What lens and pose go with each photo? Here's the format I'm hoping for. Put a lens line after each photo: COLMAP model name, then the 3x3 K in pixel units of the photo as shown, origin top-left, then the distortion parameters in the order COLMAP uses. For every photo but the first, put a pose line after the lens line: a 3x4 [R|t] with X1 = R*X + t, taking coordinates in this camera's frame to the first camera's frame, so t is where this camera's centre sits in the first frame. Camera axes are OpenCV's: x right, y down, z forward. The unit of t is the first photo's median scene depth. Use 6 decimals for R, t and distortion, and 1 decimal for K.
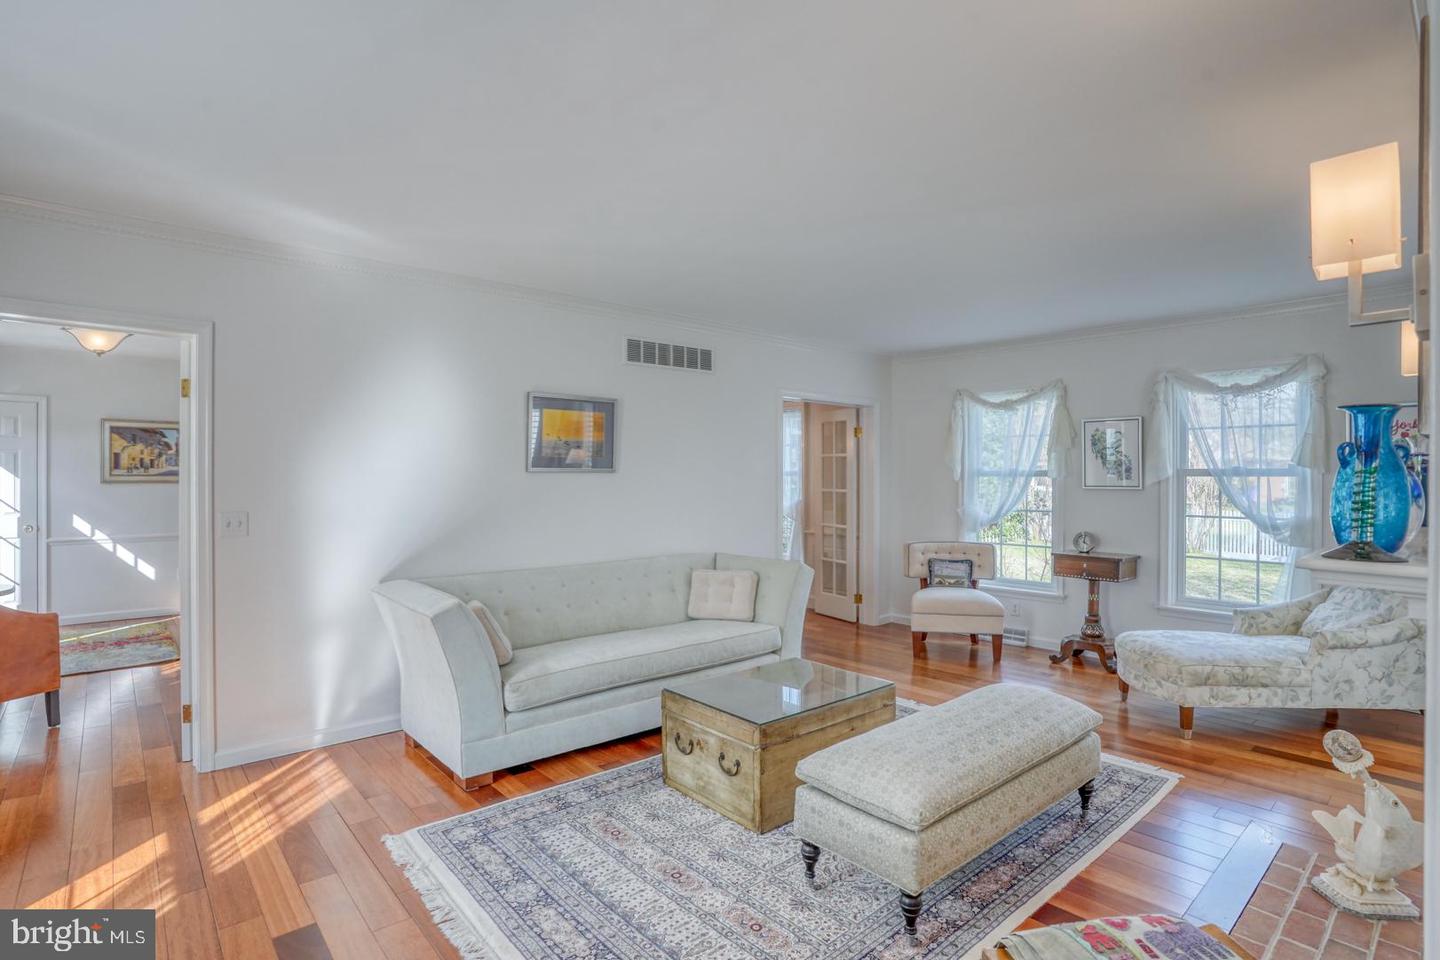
lens RADIAL K [[719.6, 0, 734.3], [0, 719.6, 480.3], [0, 0, 1]] dist [-0.066429, 0.026611]
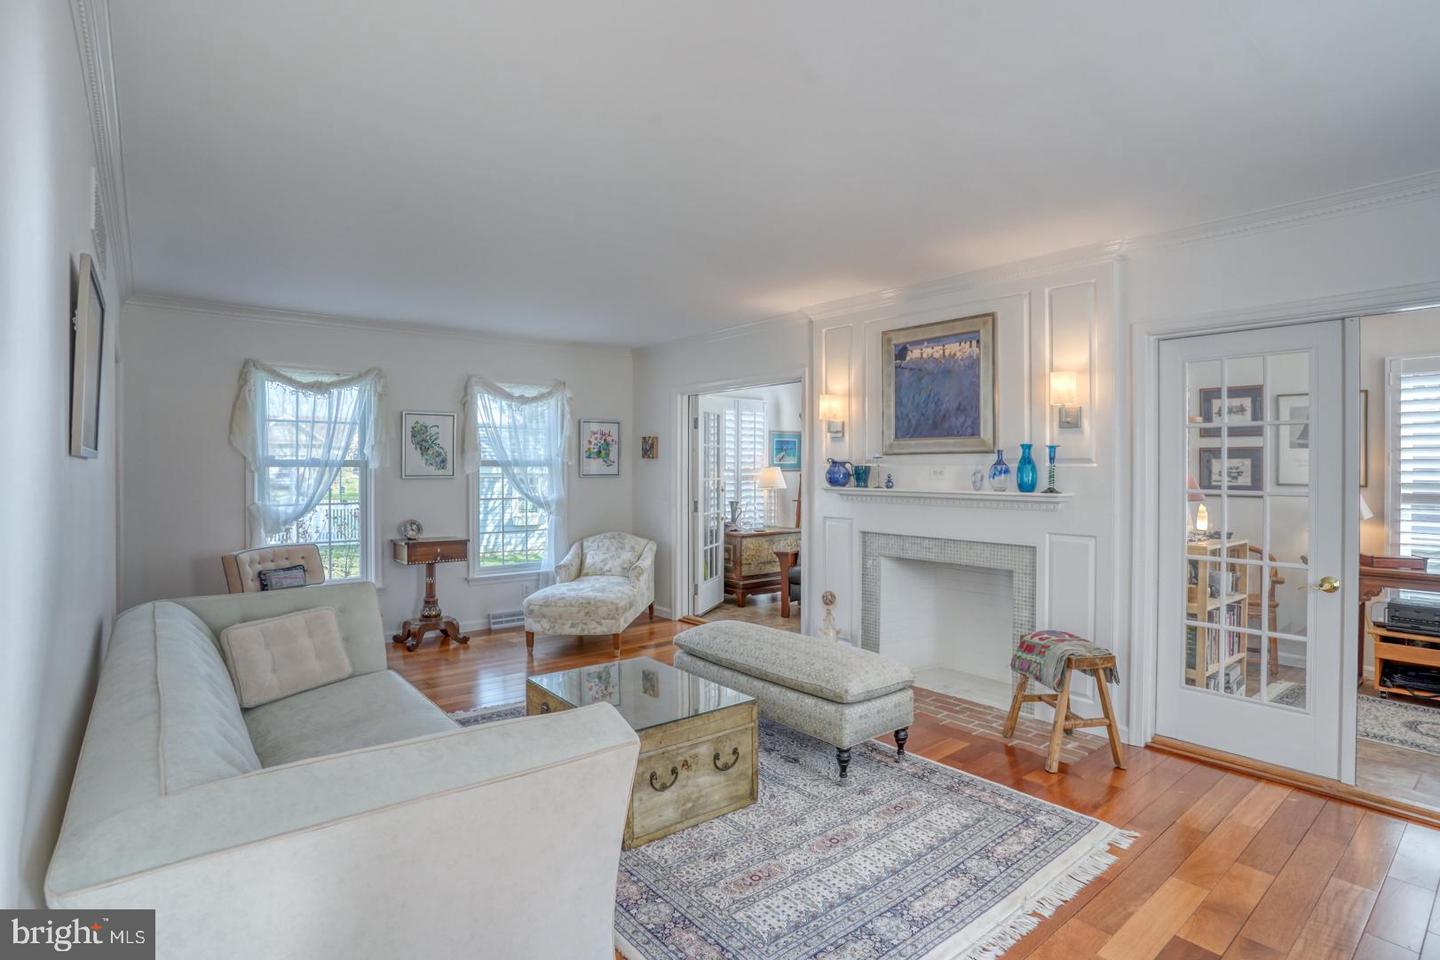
lens RADIAL K [[719.6, 0, 707.1], [0, 719.6, 472.9], [0, 0, 1]] dist [-0.066429, 0.026611]
pose [[0.055683, -0.008667, 0.998411, -0.685697], [0.003115, 0.999959, 0.008507, -0.004396], [-0.998444, 0.002636, 0.055708, 0.670772]]
